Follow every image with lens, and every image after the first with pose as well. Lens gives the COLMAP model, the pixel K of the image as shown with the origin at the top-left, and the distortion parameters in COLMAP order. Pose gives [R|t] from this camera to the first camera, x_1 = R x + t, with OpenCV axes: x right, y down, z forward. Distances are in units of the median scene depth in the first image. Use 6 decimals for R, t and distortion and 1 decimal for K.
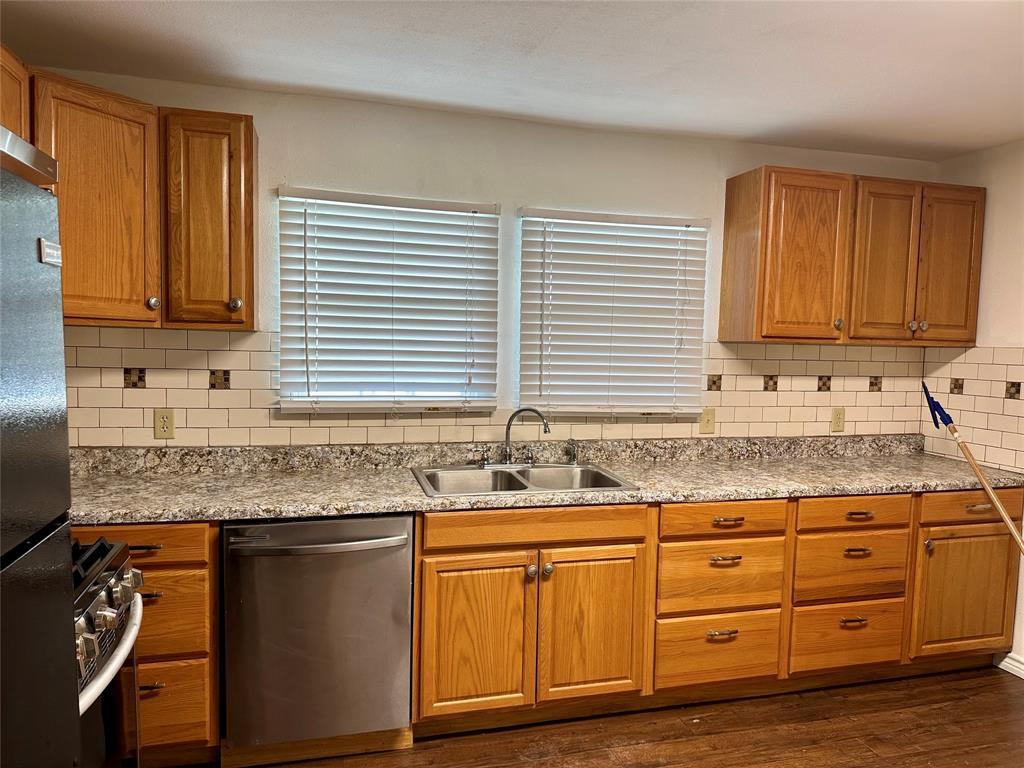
lens RADIAL K [[709.5, 0, 512.0], [0, 709.5, 384.0], [0, 0, 1]] dist [0.133624, -0.229195]
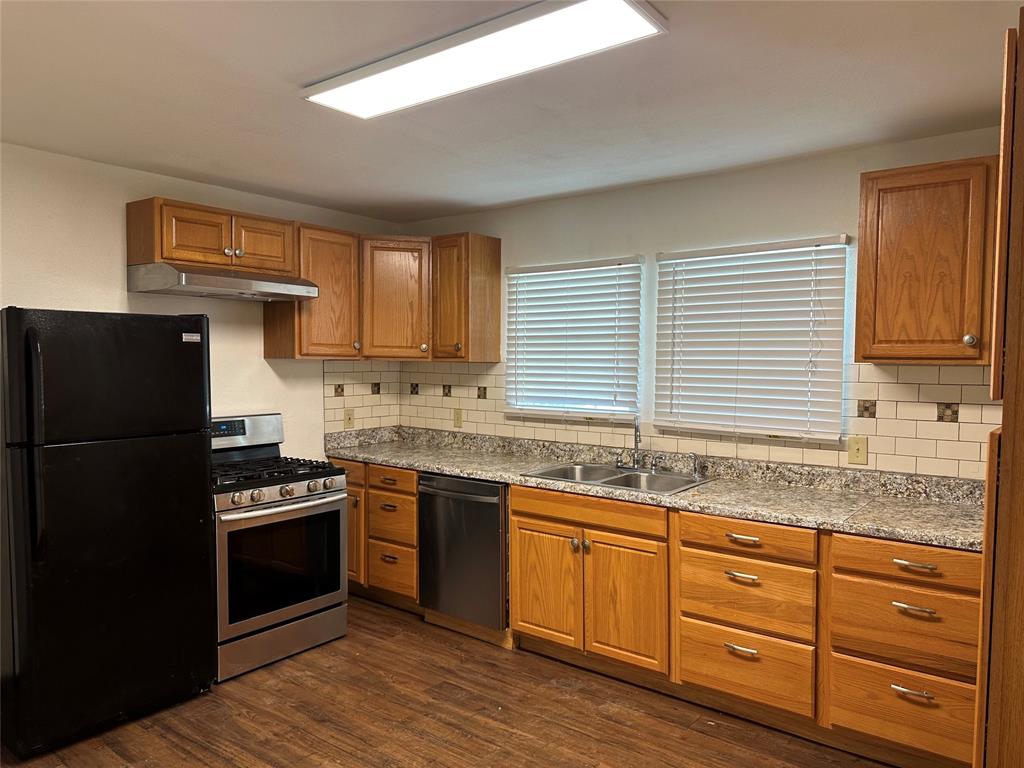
lens RADIAL K [[709.5, 0, 512.0], [0, 709.5, 384.0], [0, 0, 1]] dist [0.133624, -0.229195]
pose [[0.595660, 0.007414, -0.803203, 0.910326], [-0.040200, 0.998979, -0.020591, 0.004405], [0.802230, 0.044554, 0.595350, 0.113640]]
